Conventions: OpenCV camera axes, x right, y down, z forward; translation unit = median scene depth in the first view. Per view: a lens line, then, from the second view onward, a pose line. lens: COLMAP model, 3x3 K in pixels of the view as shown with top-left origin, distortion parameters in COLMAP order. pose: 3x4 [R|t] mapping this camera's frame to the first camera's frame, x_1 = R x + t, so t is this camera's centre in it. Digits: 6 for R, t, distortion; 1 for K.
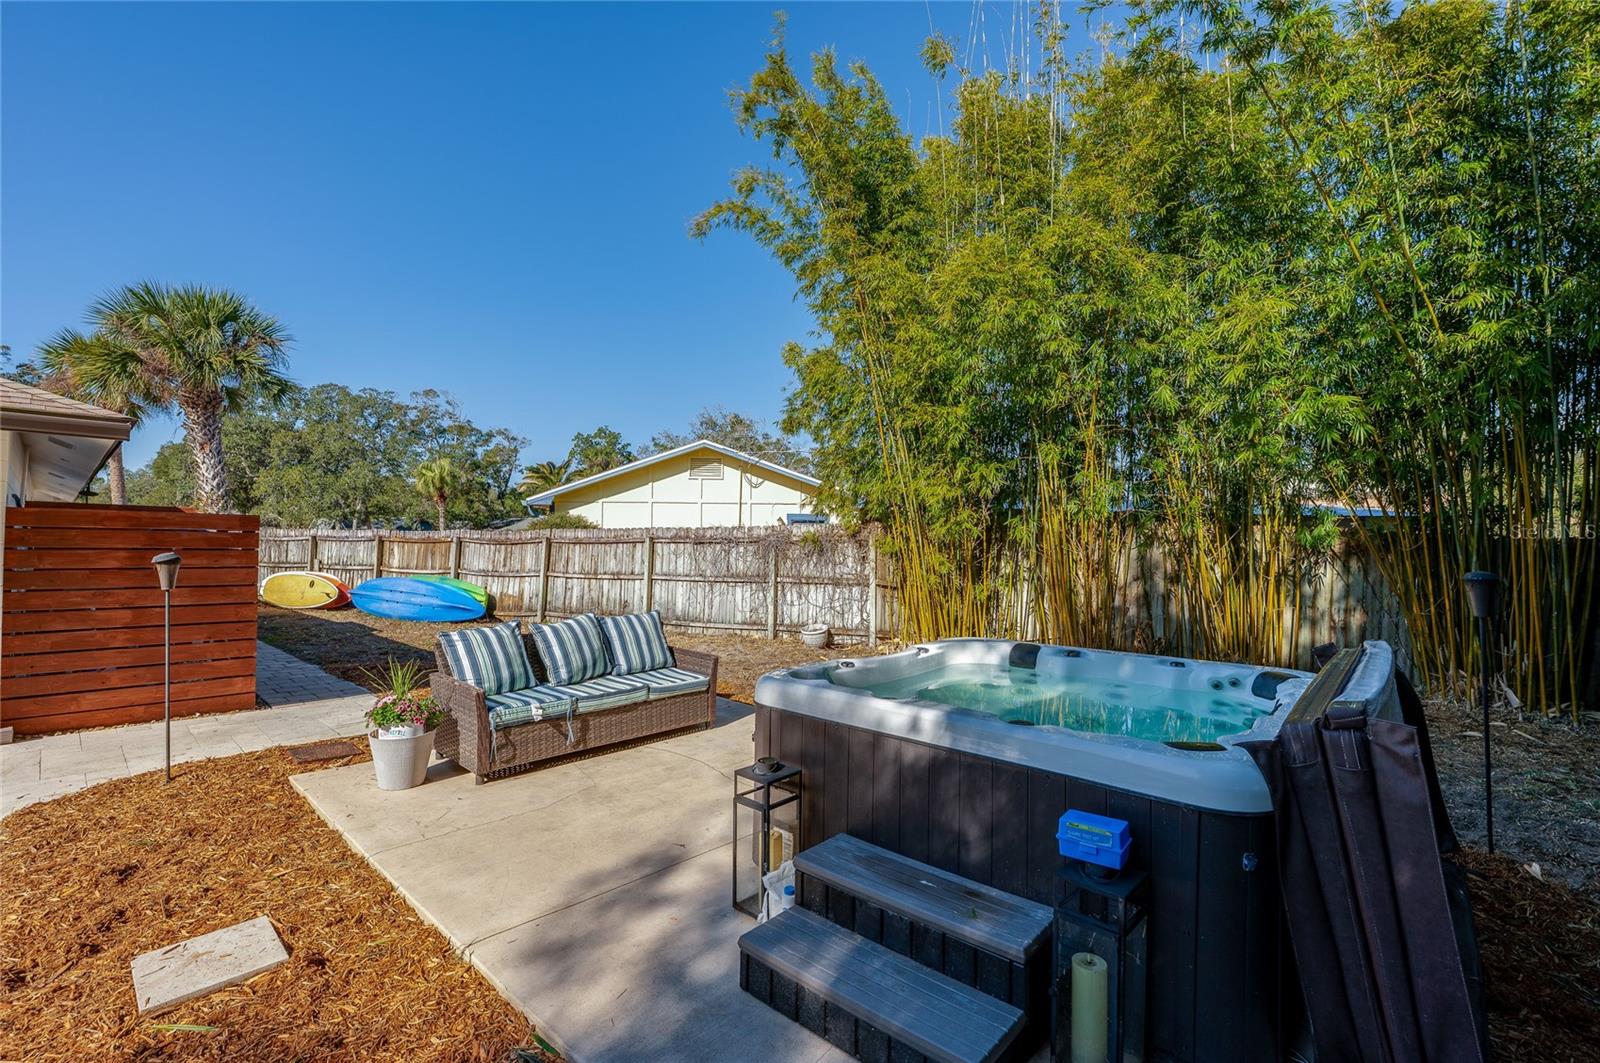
lens RADIAL K [[701.5, 0, 804.8], [0, 701.5, 537.7], [0, 0, 1]] dist [-0.011413, 0.000597]
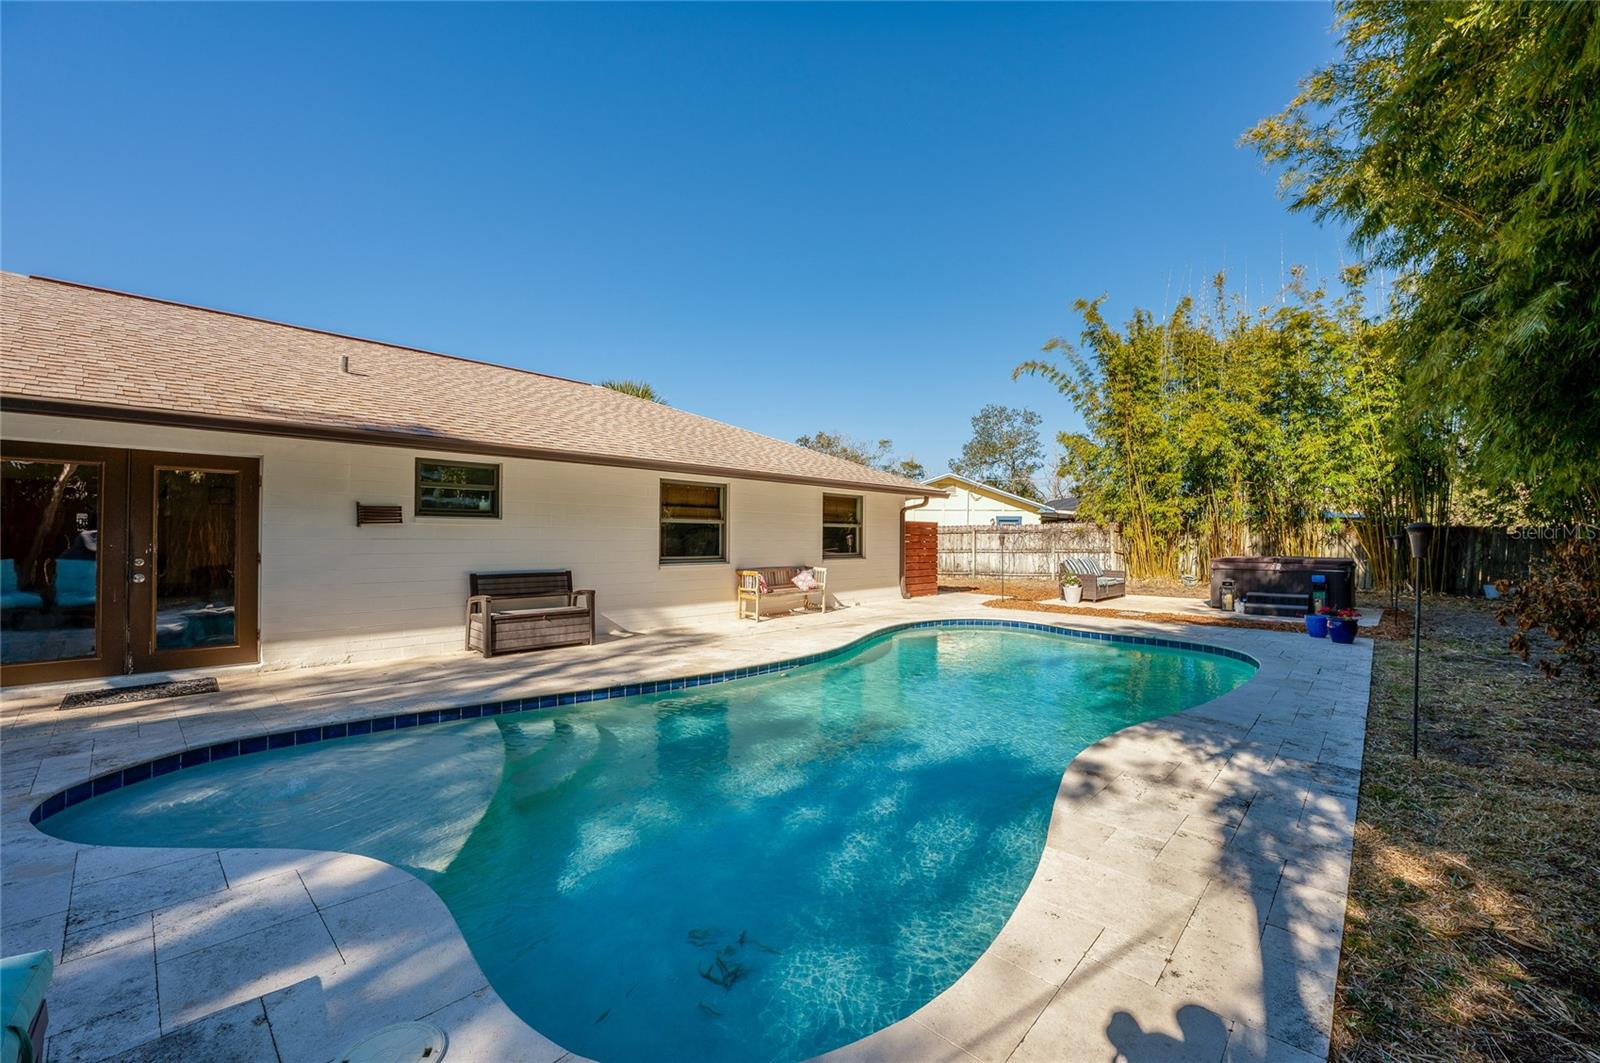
lens RADIAL K [[638.7, 0, 810.8], [0, 638.7, 543.5], [0, 0, 1]] dist [-0.014509, 0.000038]
pose [[0.999944, -0.008371, -0.006545, -1.014618], [0.008480, 0.999825, 0.016701, 0.004218], [0.006404, -0.016755, 0.999839, -1.152244]]
